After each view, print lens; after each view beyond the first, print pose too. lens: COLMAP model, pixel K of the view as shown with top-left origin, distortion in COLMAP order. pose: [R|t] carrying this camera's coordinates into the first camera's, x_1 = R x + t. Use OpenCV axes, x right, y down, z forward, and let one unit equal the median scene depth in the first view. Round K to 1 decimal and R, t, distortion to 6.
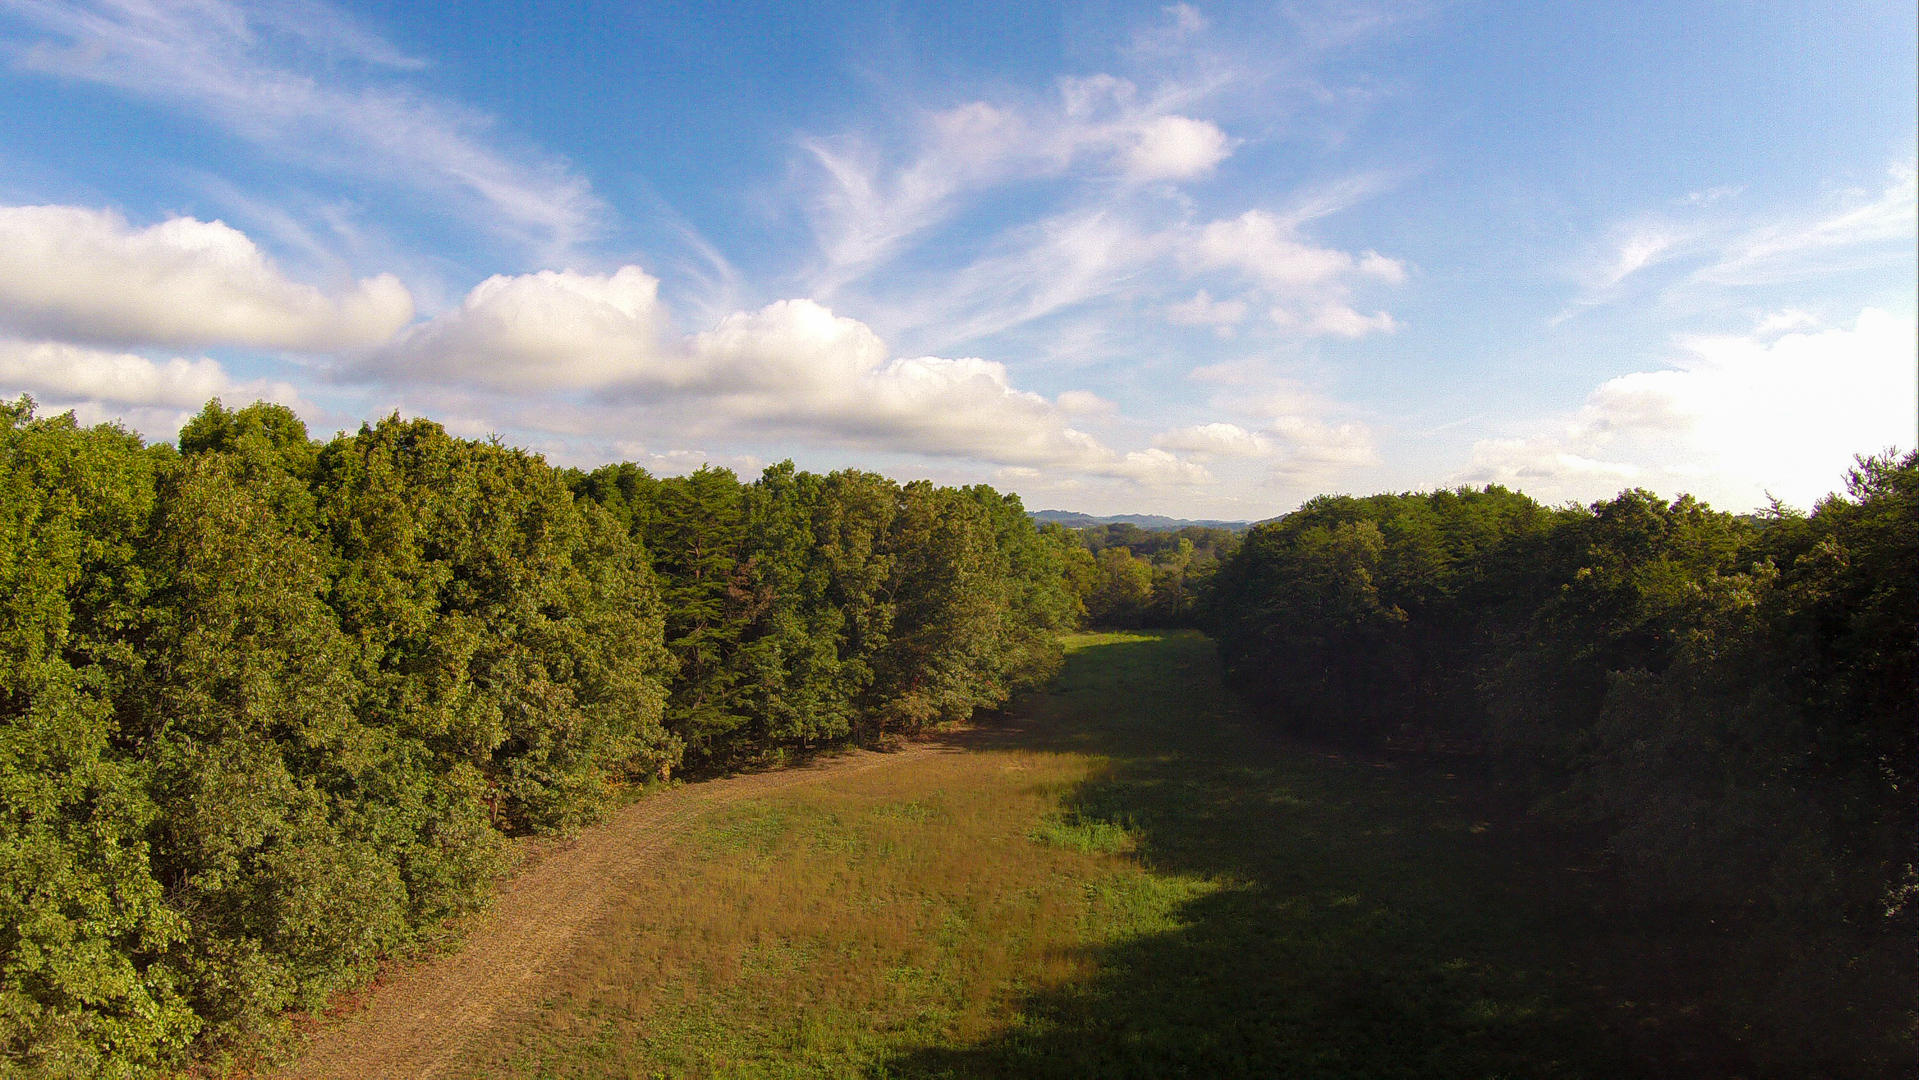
lens RADIAL K [[1130.9, 0, 959.5], [0, 1130.9, 540.0], [0, 0, 1]] dist [-0.262473, 0.082188]
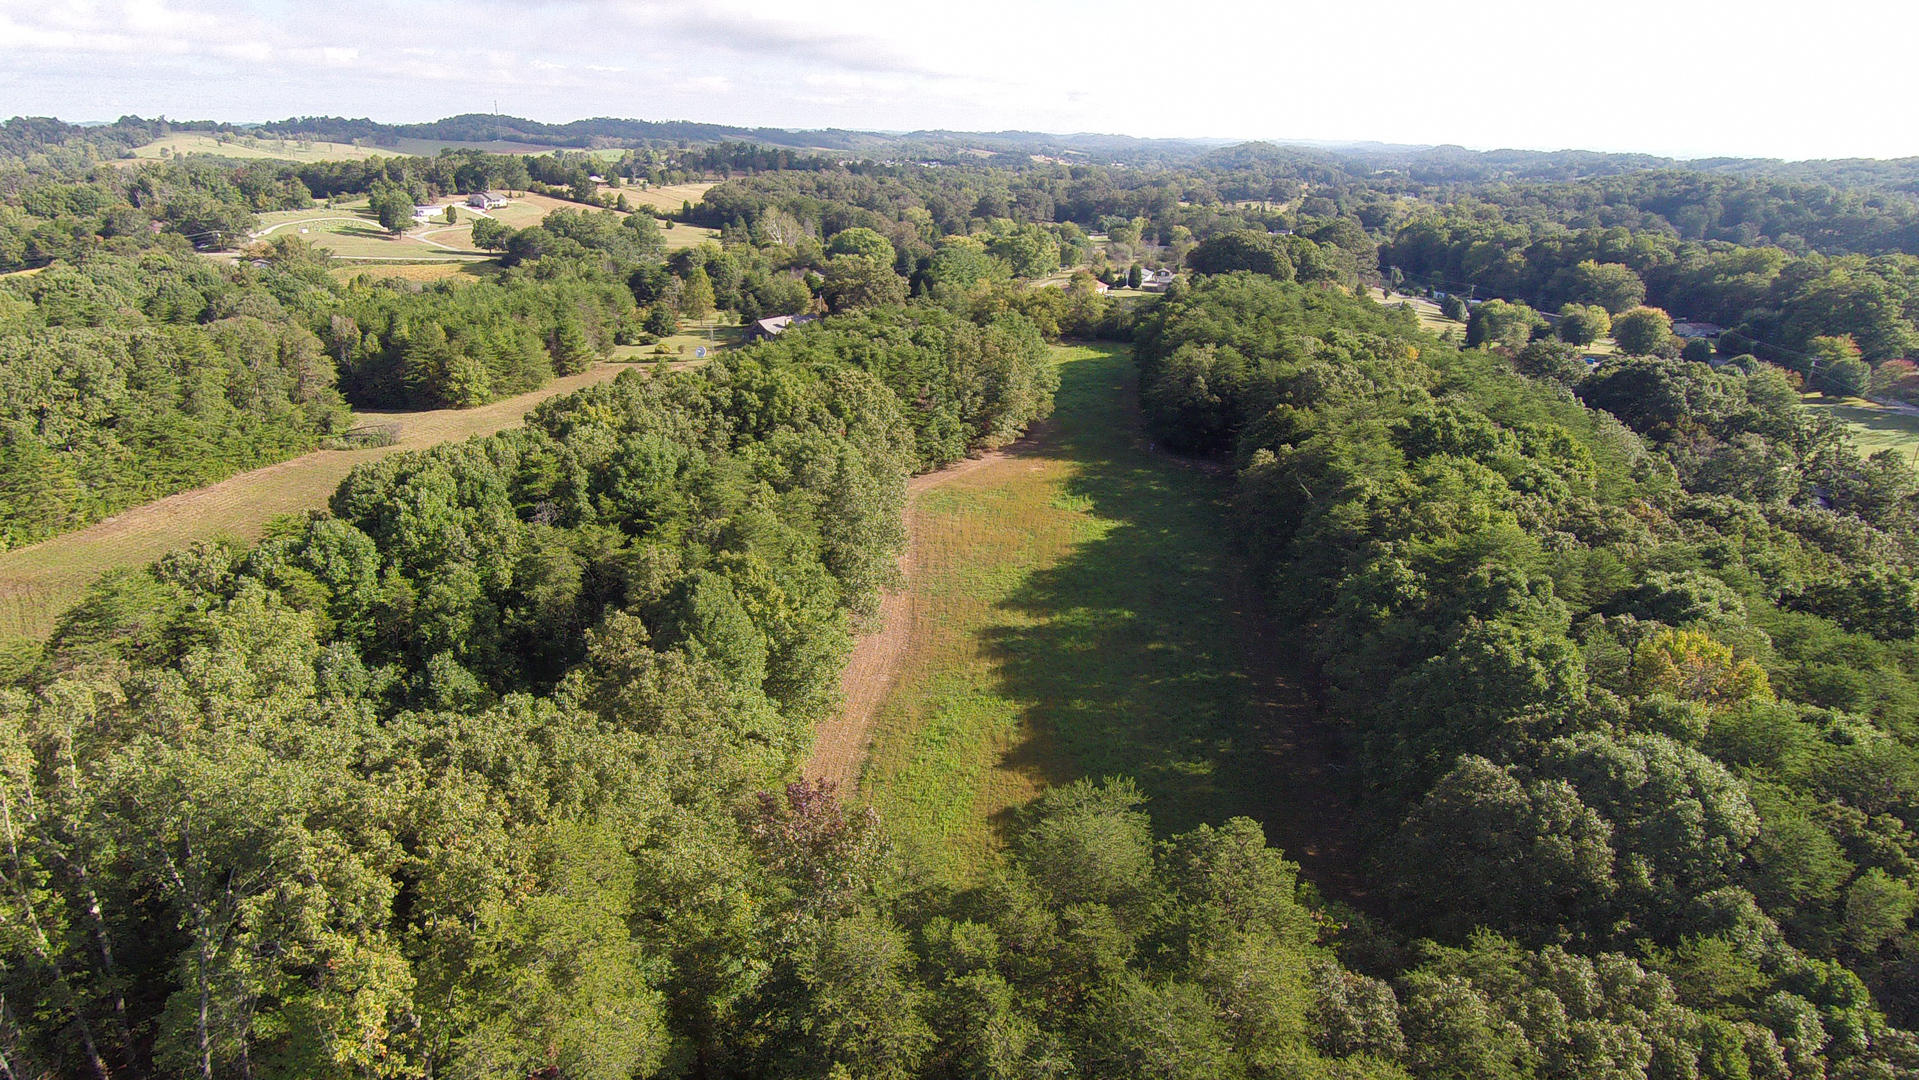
lens RADIAL K [[1072.5, 0, 959.5], [0, 1072.5, 540.0], [0, 0, 1]] dist [-0.047861, 0.023638]
pose [[0.999371, -0.017082, 0.031093, -0.187830], [0.005605, 0.941467, 0.337059, -0.420343], [-0.035031, -0.336672, 0.940970, -1.166095]]
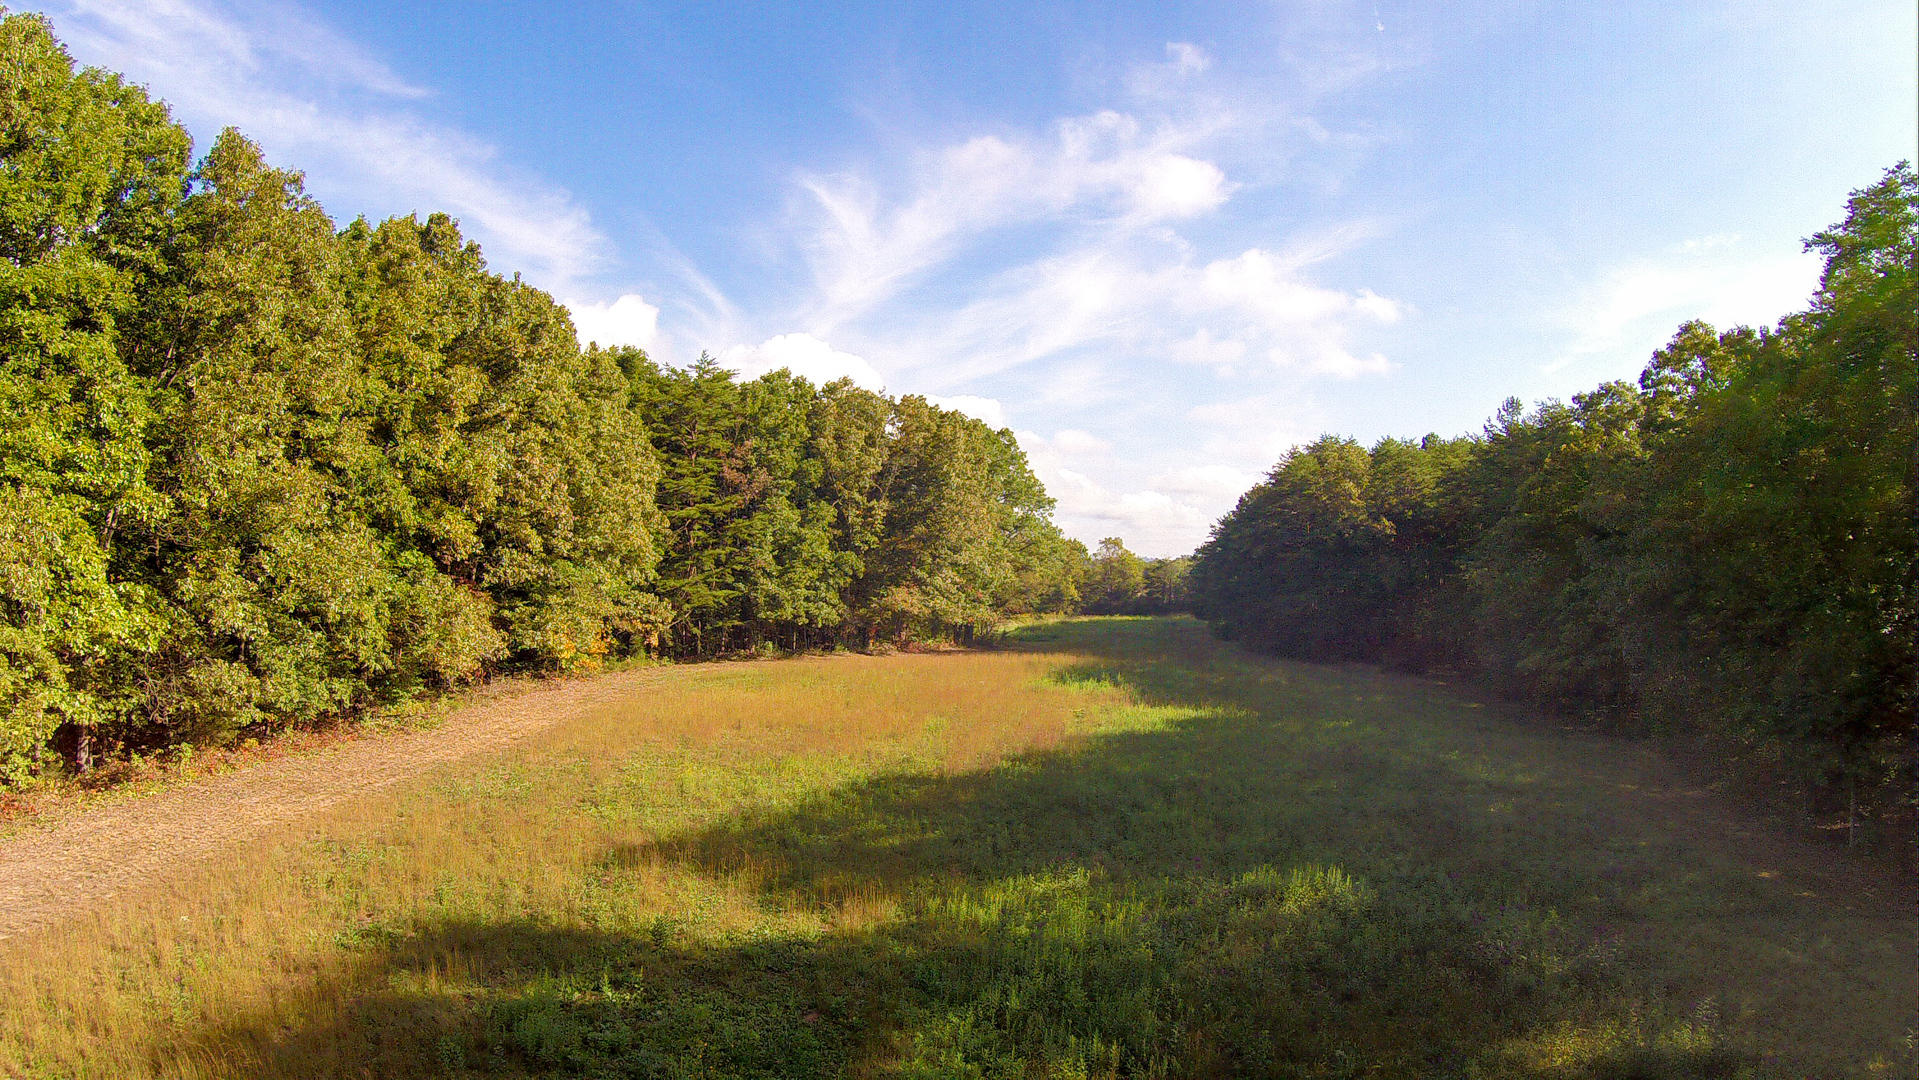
lens RADIAL K [[1130.9, 0, 959.5], [0, 1130.9, 540.0], [0, 0, 1]] dist [-0.262473, 0.082188]
pose [[0.999864, 0.015768, 0.004817, 0.003546], [-0.015589, 0.999260, -0.035161, 0.136137], [-0.005367, 0.035081, 0.999370, -0.009300]]
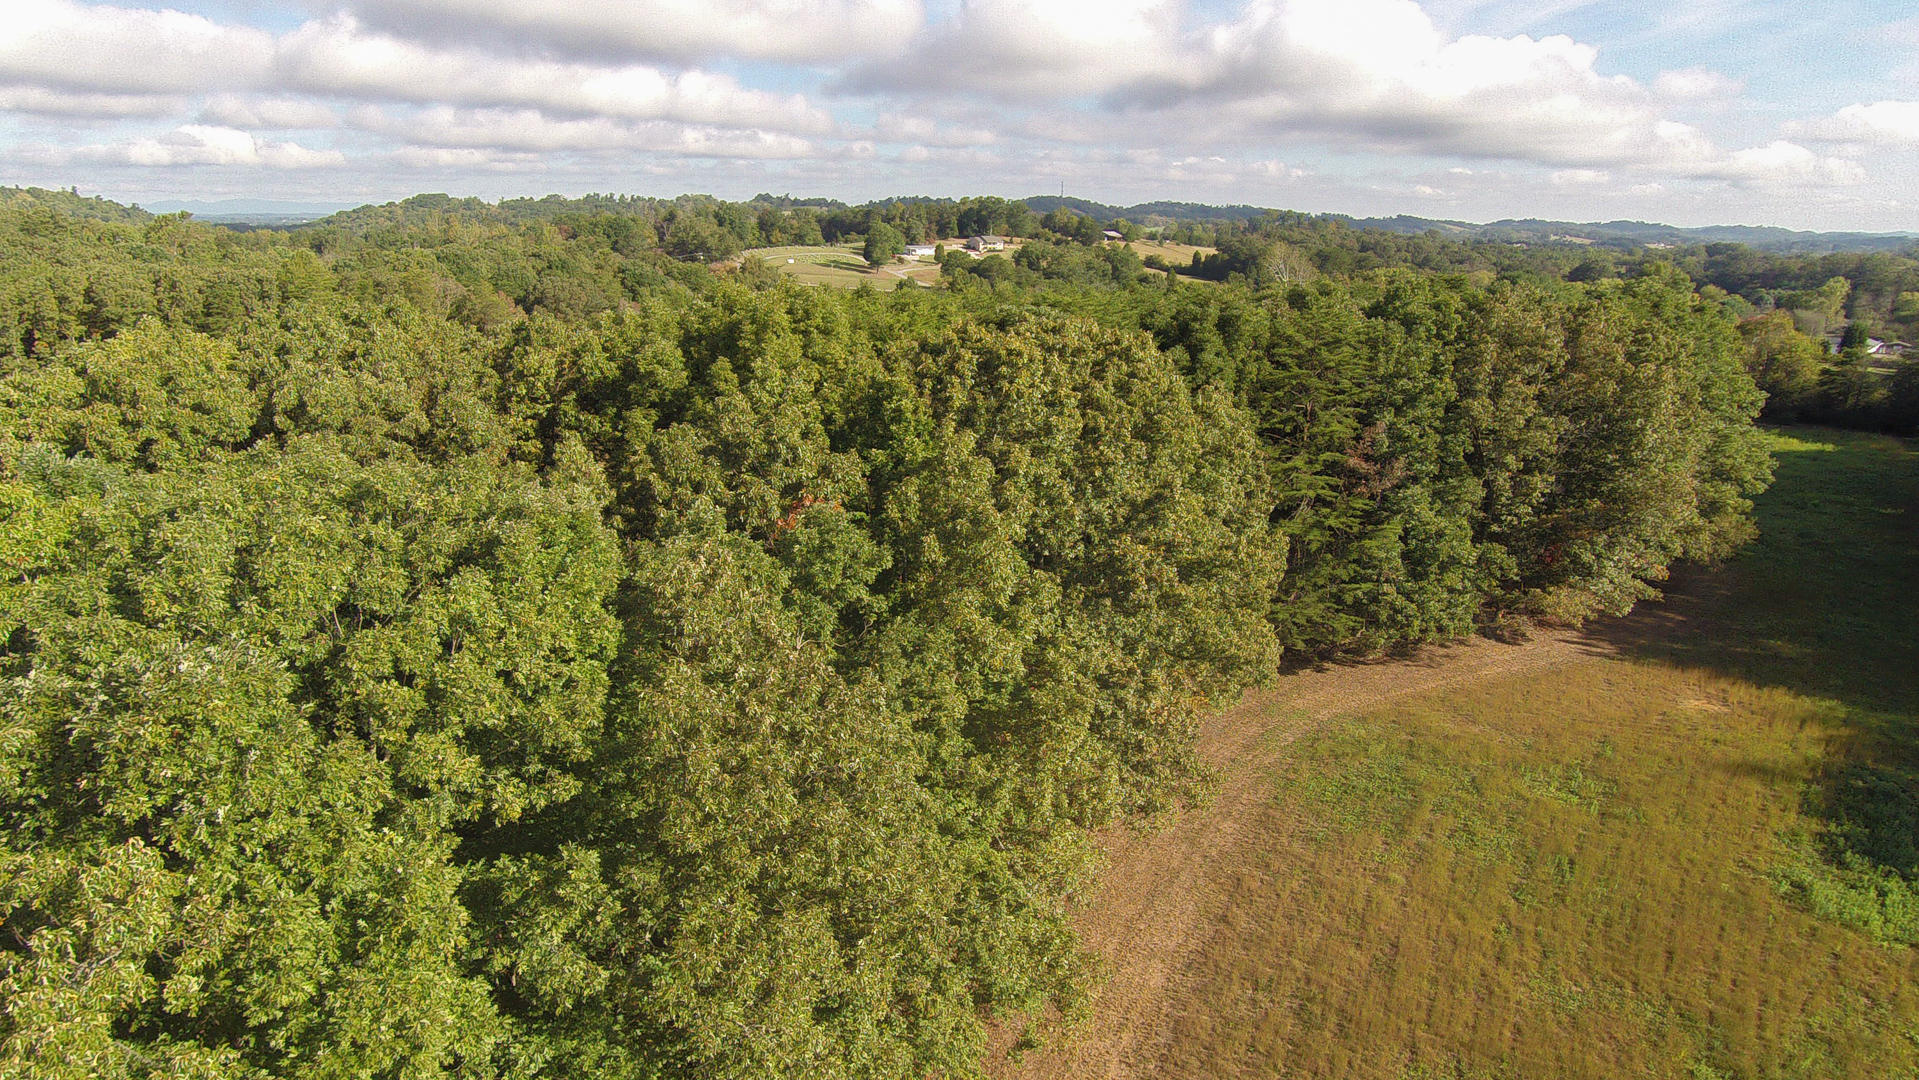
lens RADIAL K [[1086.3, 0, 961.9], [0, 1086.3, 549.4], [0, 0, 1]] dist [-0.052563, 0.033357]
pose [[0.899401, 0.118365, -0.420793, -0.116605], [-0.002168, 0.963837, 0.266484, -0.099310], [0.437118, -0.238764, 0.867133, 0.171705]]
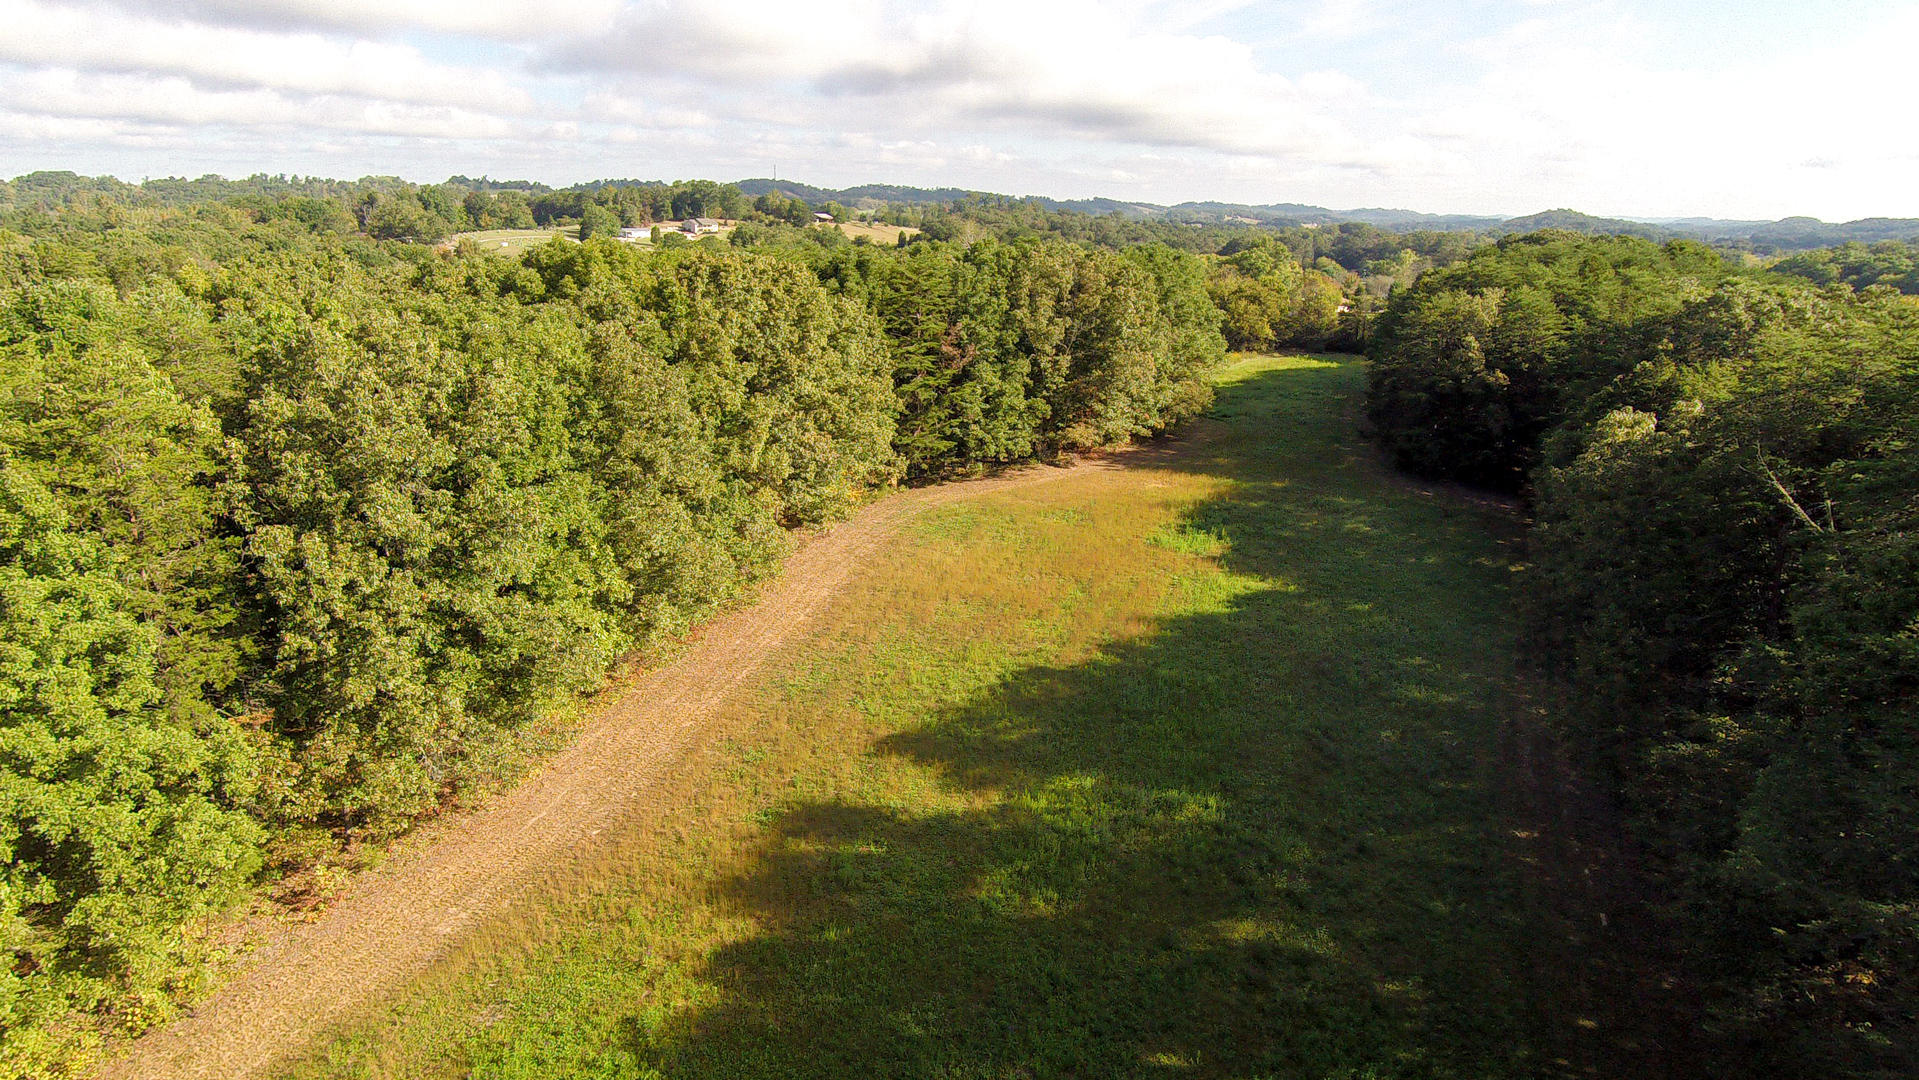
lens RADIAL K [[1072.5, 0, 959.5], [0, 1072.5, 540.0], [0, 0, 1]] dist [-0.047861, 0.023638]
pose [[0.978899, 0.057236, -0.196166, 0.078114], [-0.000881, 0.961146, 0.276038, -0.085397], [0.204343, -0.270041, 0.940915, -0.261679]]
